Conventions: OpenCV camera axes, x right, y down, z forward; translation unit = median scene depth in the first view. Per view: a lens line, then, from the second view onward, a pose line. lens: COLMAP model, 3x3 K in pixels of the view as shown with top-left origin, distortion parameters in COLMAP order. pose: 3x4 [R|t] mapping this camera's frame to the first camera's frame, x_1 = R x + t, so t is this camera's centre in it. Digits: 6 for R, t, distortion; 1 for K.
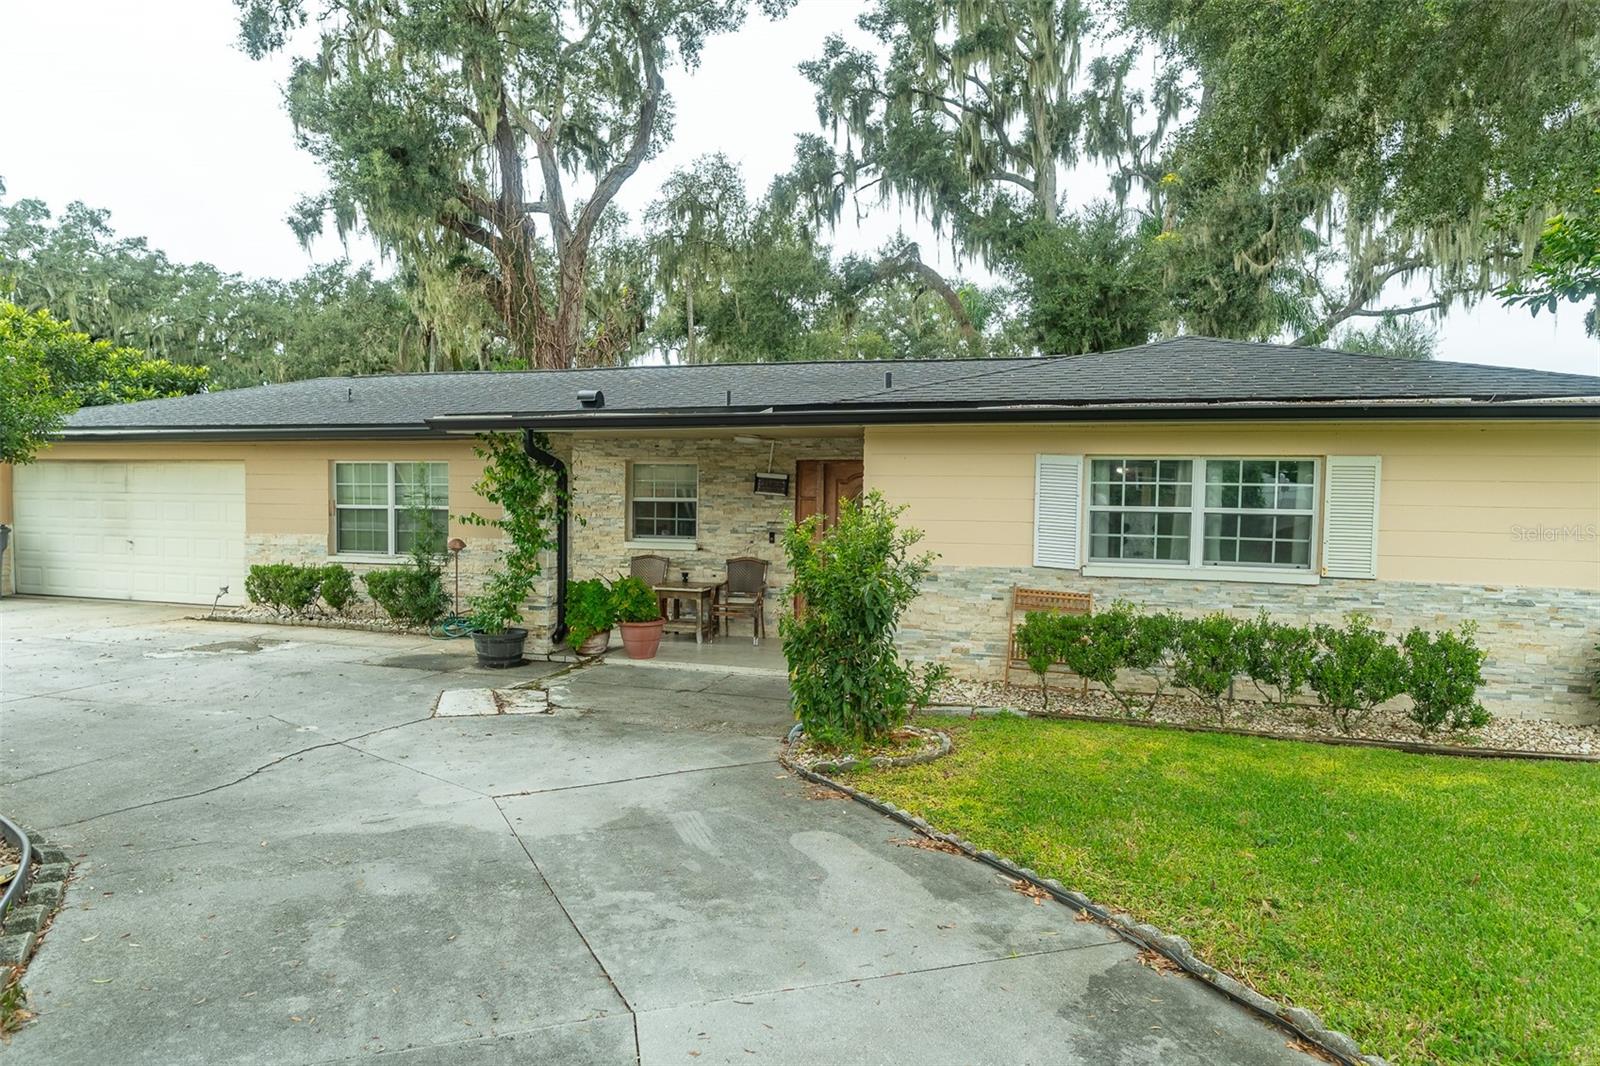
lens RADIAL K [[1003.4, 0, 805.3], [0, 1003.4, 540.3], [0, 0, 1]] dist [-0.005042, 0.004307]
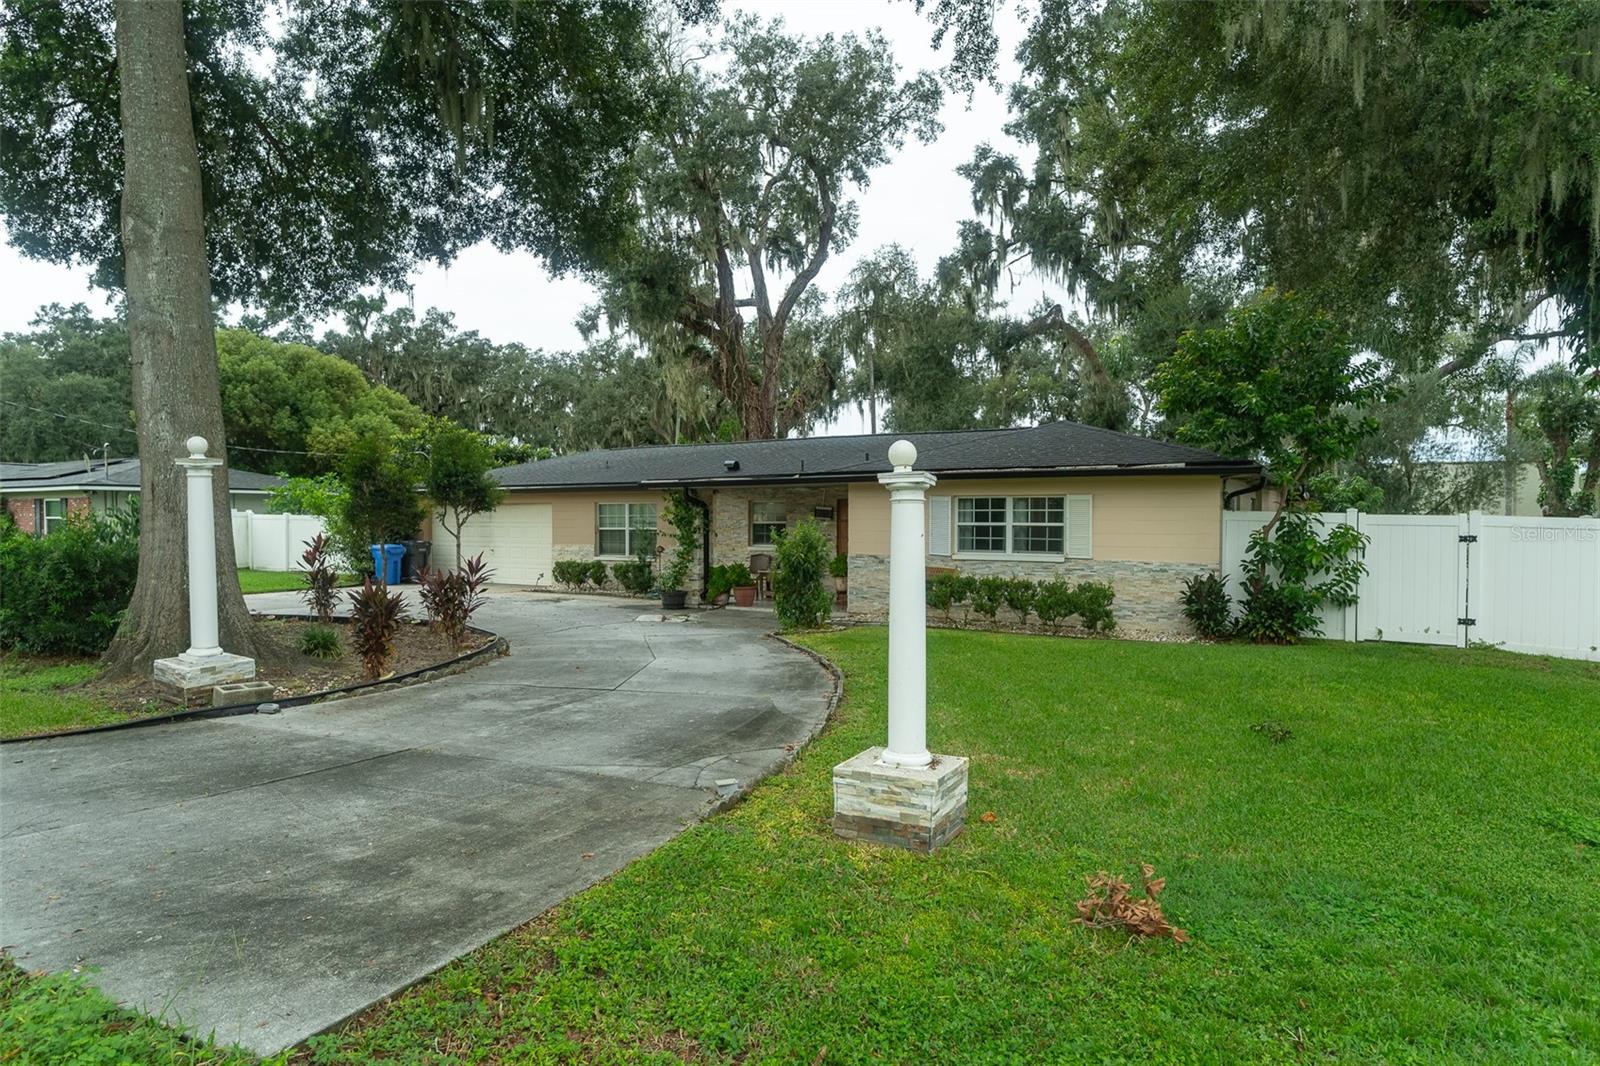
lens RADIAL K [[956.4, 0, 796.3], [0, 956.4, 529.3], [0, 0, 1]] dist [0.003488, 0.000381]
pose [[0.969122, -0.010504, -0.246358, 0.097079], [0.001895, 0.999380, -0.035156, 0.009281], [0.246575, 0.033604, 0.968541, -0.186596]]
